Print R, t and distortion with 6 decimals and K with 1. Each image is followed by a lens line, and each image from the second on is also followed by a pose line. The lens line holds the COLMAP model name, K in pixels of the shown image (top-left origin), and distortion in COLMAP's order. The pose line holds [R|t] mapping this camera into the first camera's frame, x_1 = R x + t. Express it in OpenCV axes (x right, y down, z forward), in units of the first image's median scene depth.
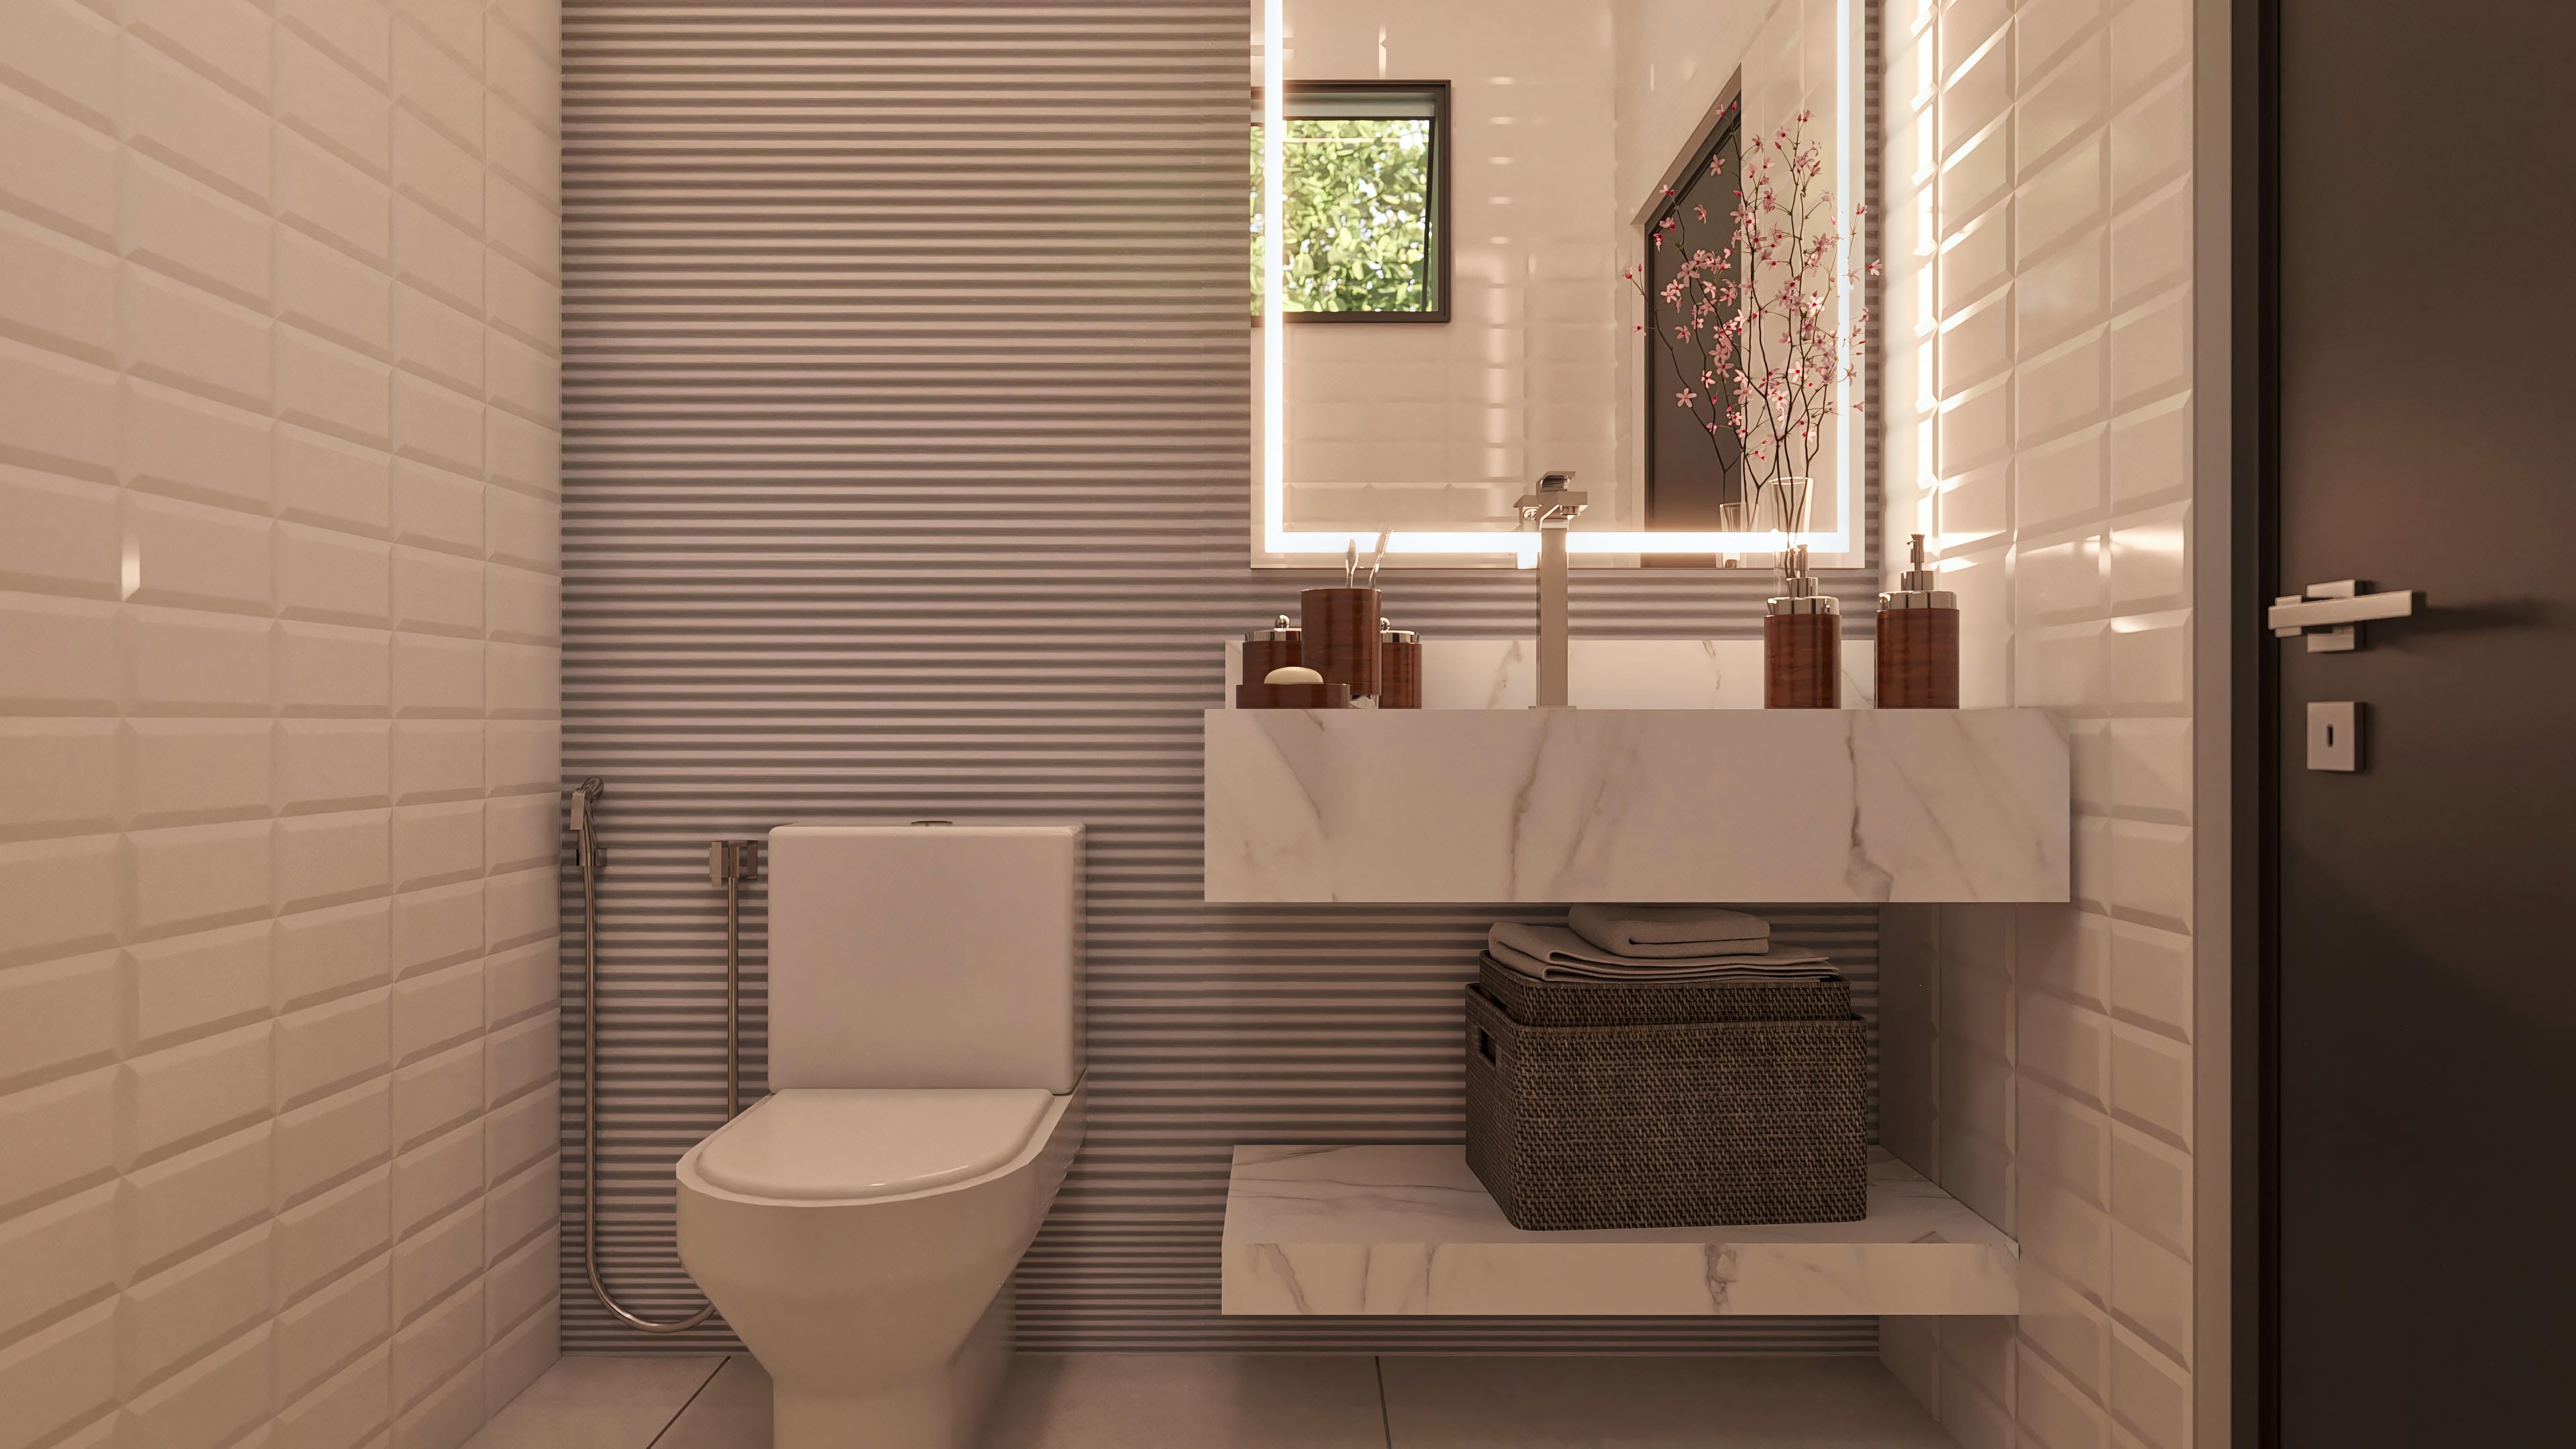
lens RADIAL K [[1191.8, 0, 1288.0], [0, 1191.8, 724.5], [0, 0, 1]] dist [-0.001056, -0.000269]
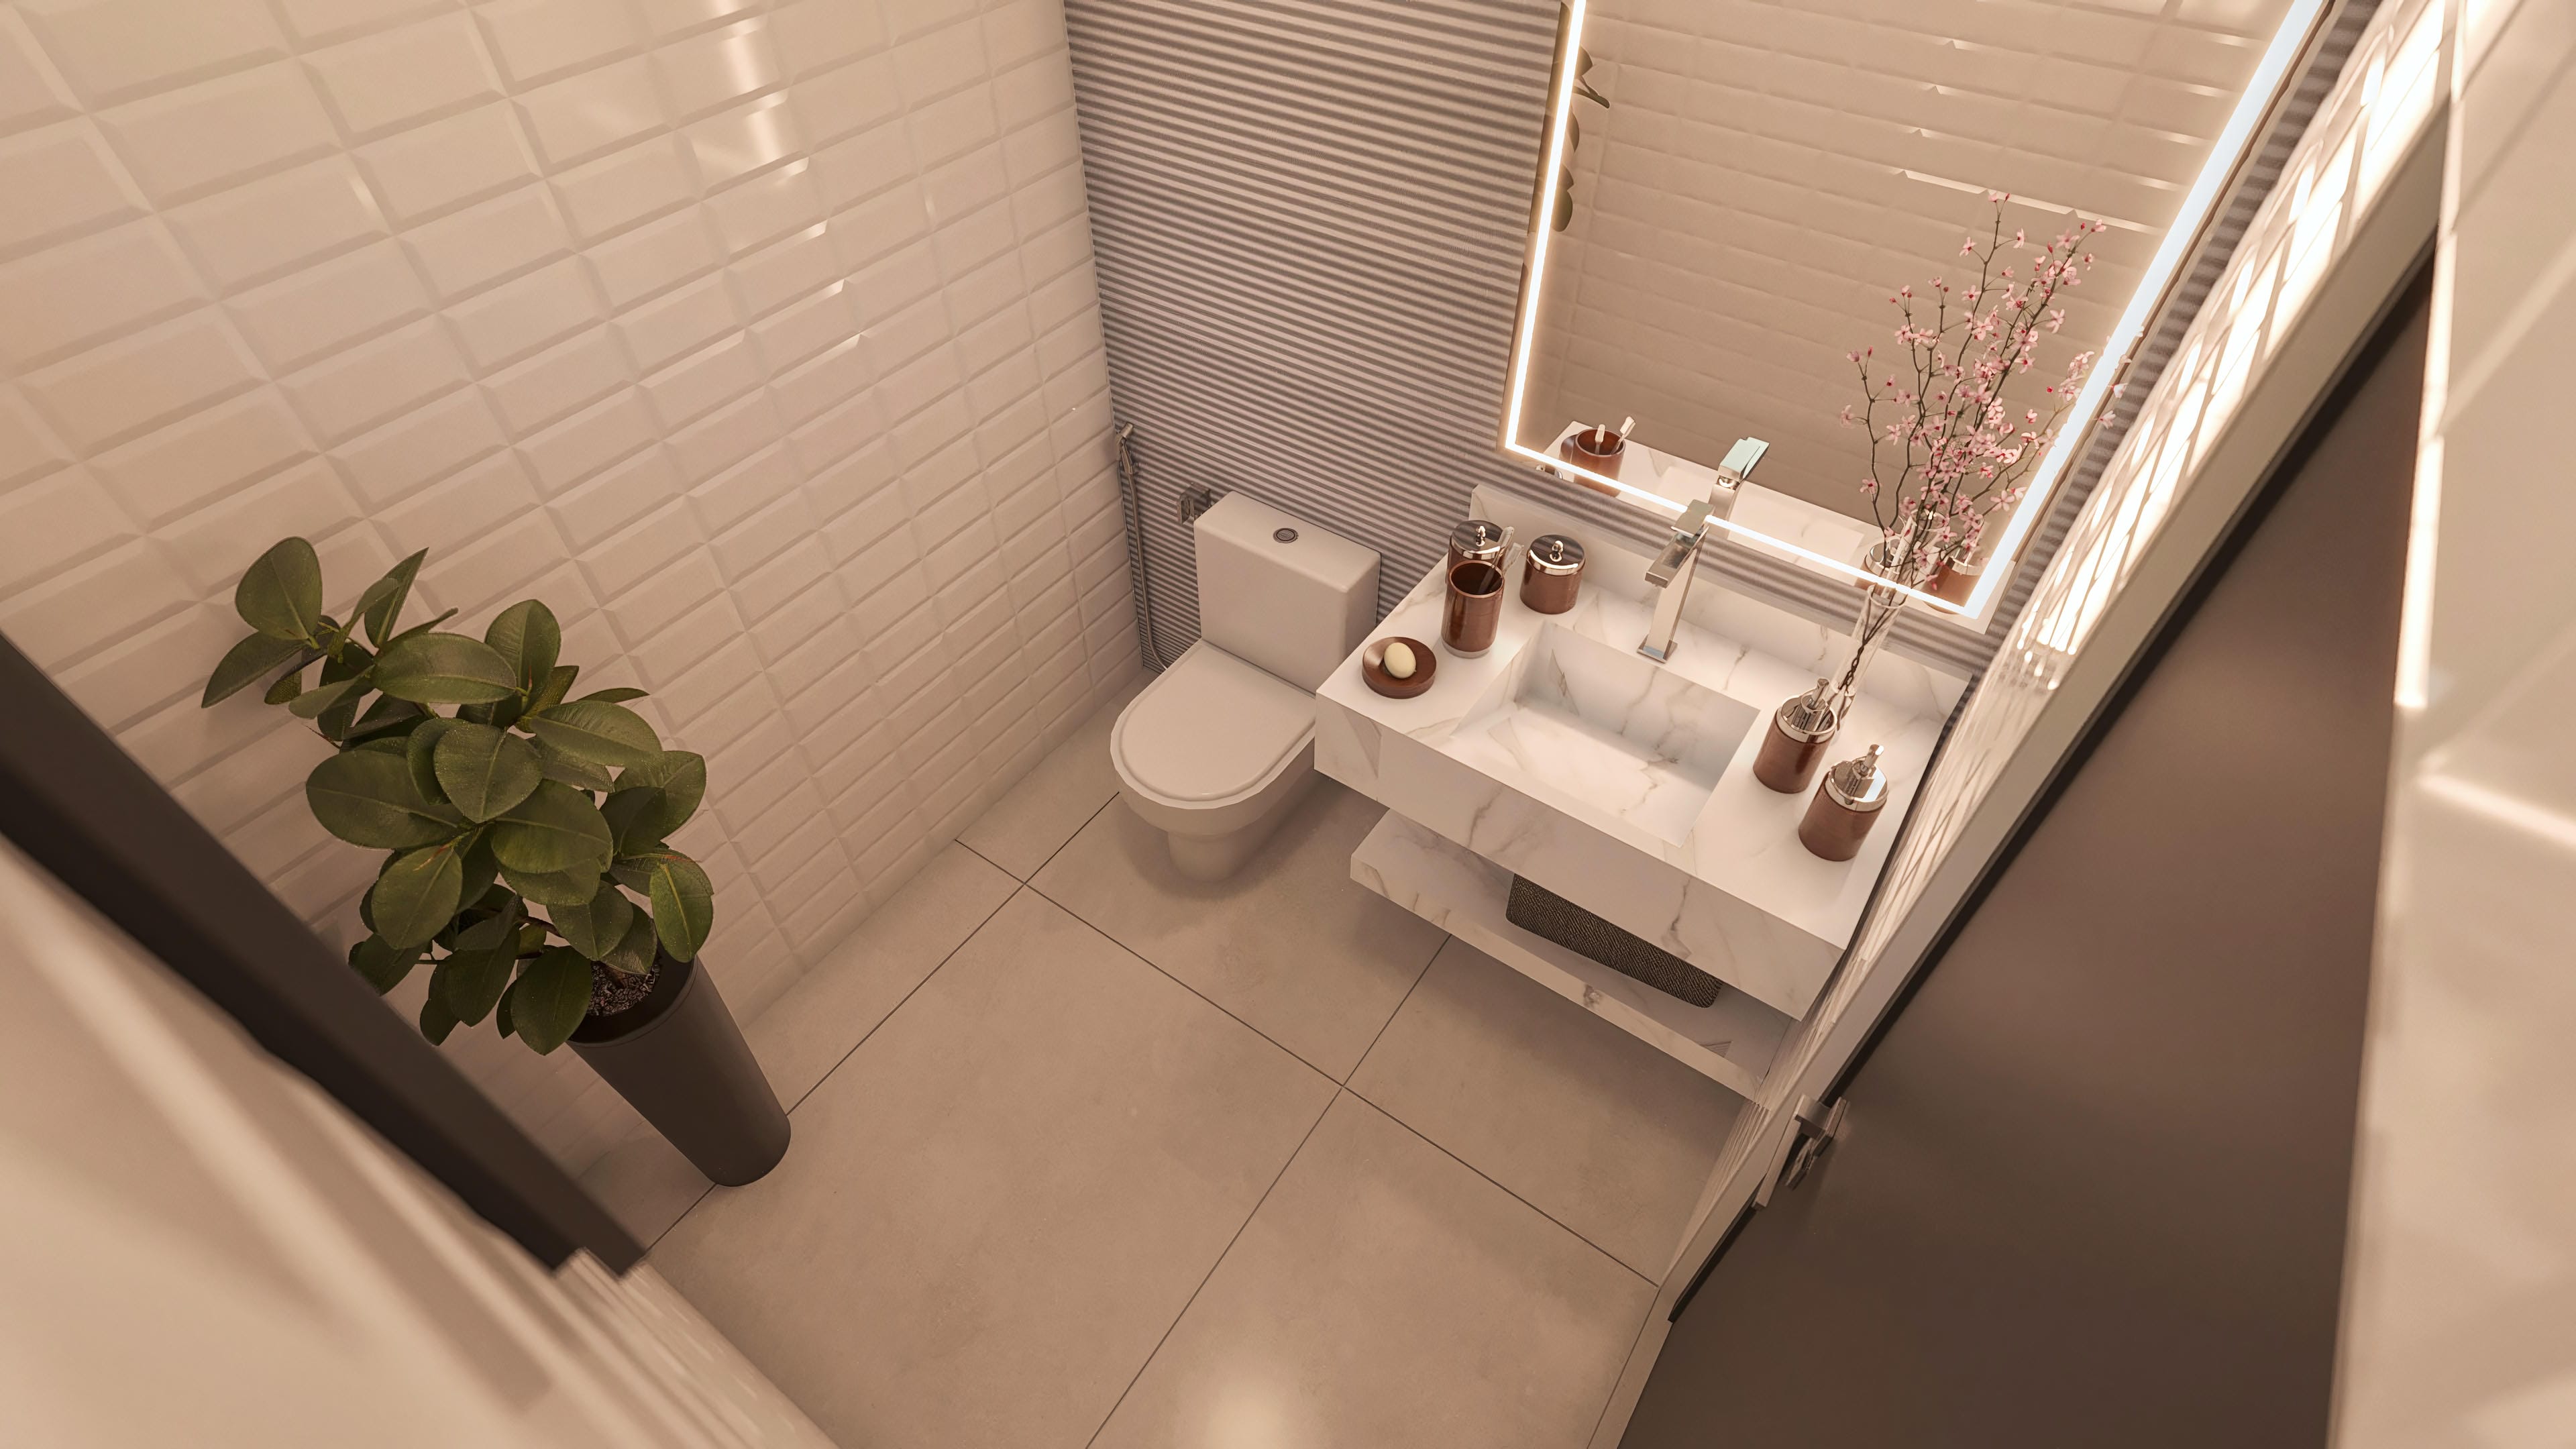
lens RADIAL K [[1191.8, 0, 1288.0], [0, 1191.8, 724.5], [0, 0, 1]] dist [-0.001056, -0.000269]
pose [[0.926756, 0.270941, -0.260220, 0.134805], [0.000124, 0.692473, 0.721444, -0.838076], [0.375664, -0.668635, 0.641720, -0.213448]]
